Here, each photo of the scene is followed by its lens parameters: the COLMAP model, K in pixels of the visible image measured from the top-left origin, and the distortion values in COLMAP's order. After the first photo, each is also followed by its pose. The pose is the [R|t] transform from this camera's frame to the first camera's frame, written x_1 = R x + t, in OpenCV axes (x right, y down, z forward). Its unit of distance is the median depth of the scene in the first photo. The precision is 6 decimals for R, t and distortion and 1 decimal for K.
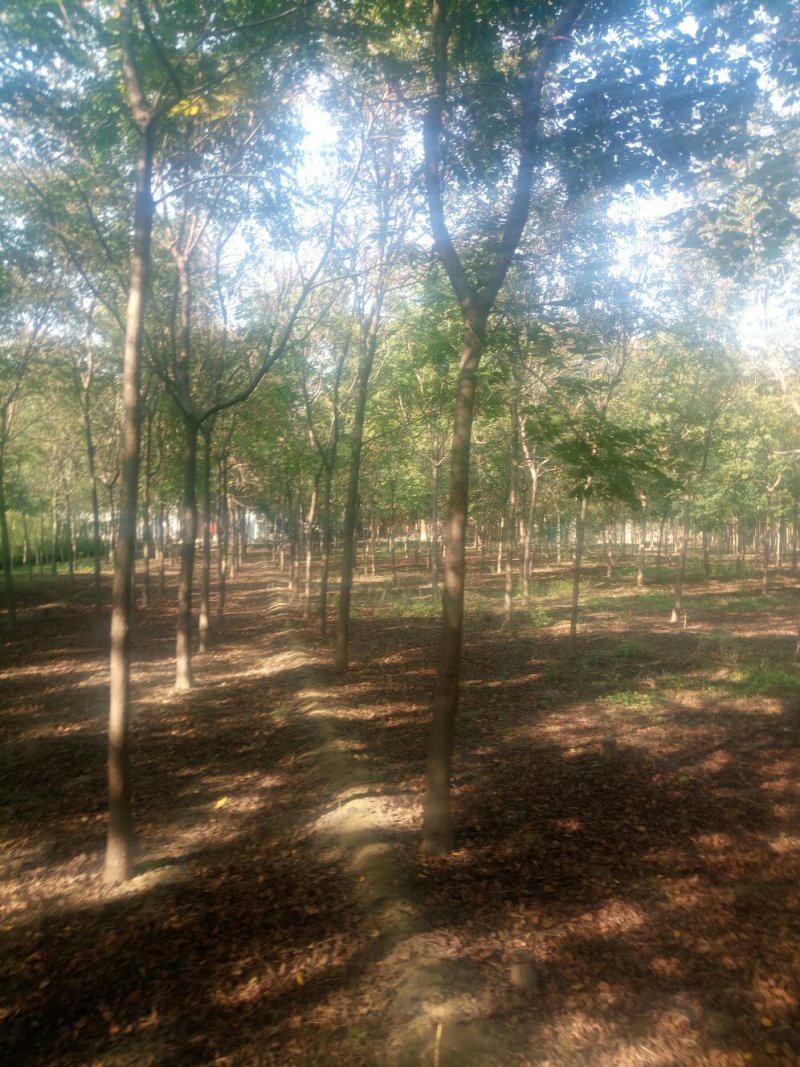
lens RADIAL K [[835.6, 0, 382.2], [0, 835.6, 547.3], [0, 0, 1]] dist [-0.010903, -0.006523]
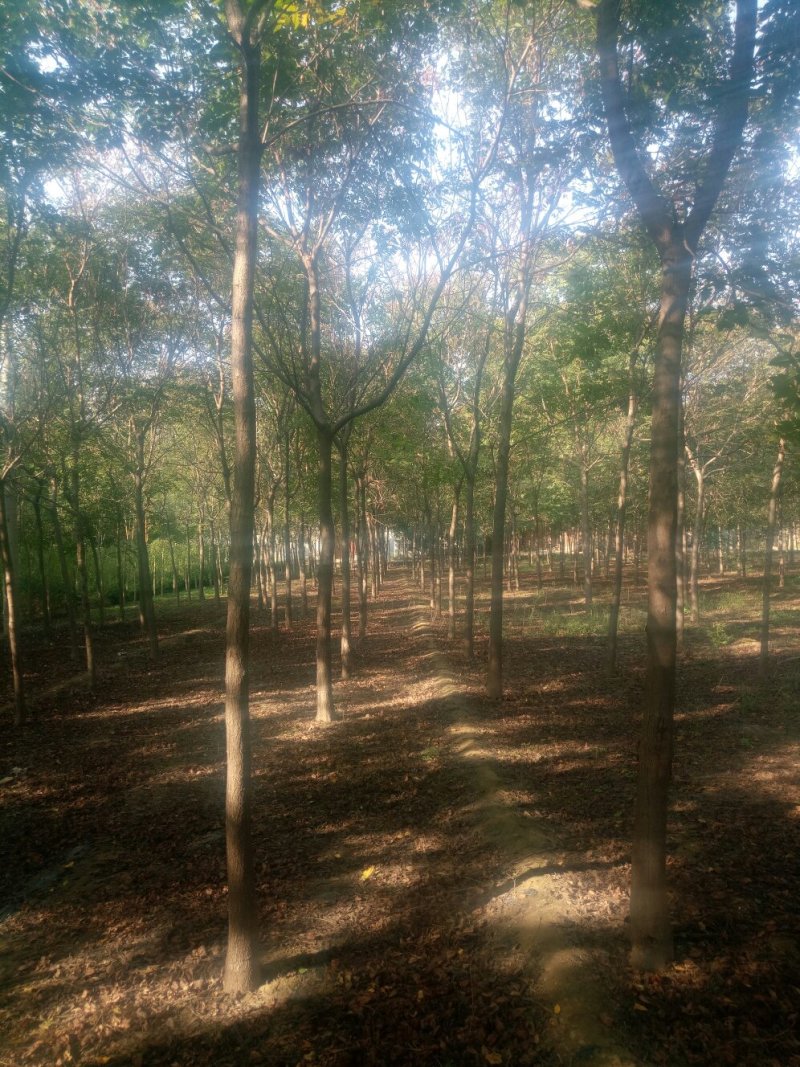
lens RADIAL K [[823.6, 0, 365.3], [0, 823.6, 537.8], [0, 0, 1]] dist [0.127955, -0.243863]
pose [[0.982206, -0.036393, -0.184246, -0.016385], [0.030533, 0.998937, -0.034548, 0.000351], [0.185307, 0.028308, 0.982273, 0.094242]]
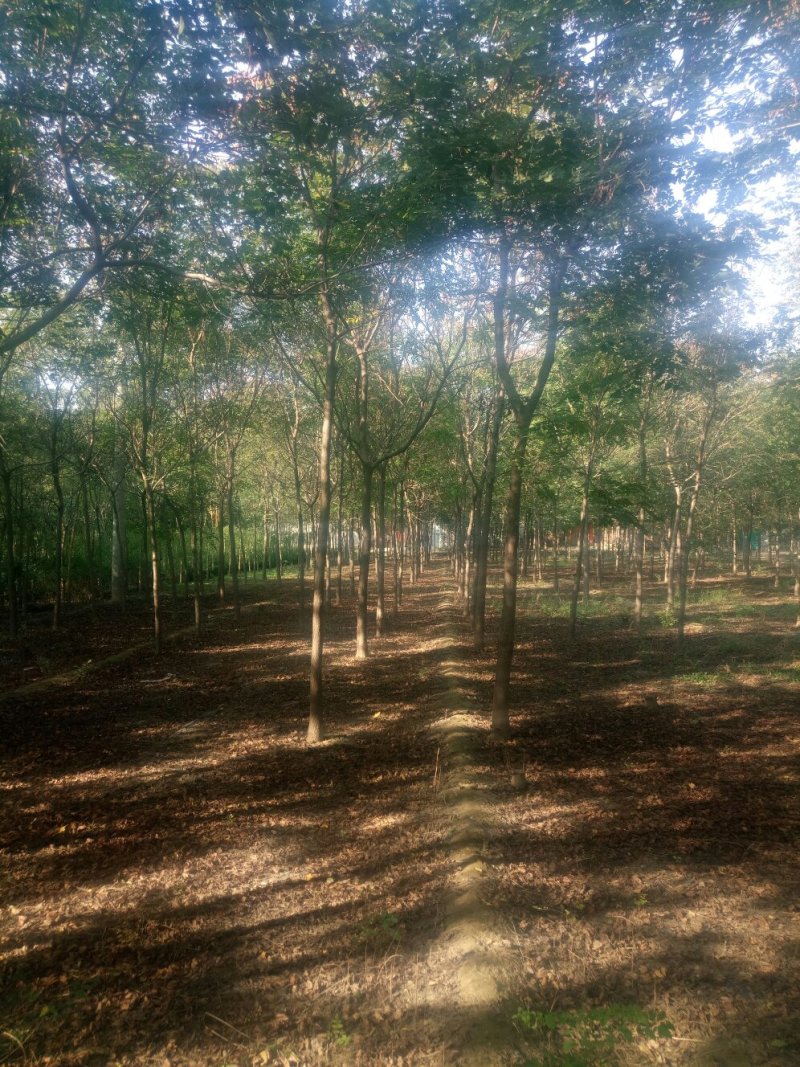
lens RADIAL K [[823.4, 0, 400.0], [0, 823.4, 533.5], [0, 0, 1]] dist [-0.009347, 0.031880]
pose [[0.978822, -0.000775, -0.204712, 0.094998], [-0.004851, 0.999624, -0.026981, -0.001614], [0.204656, 0.027402, 0.978450, -0.299129]]
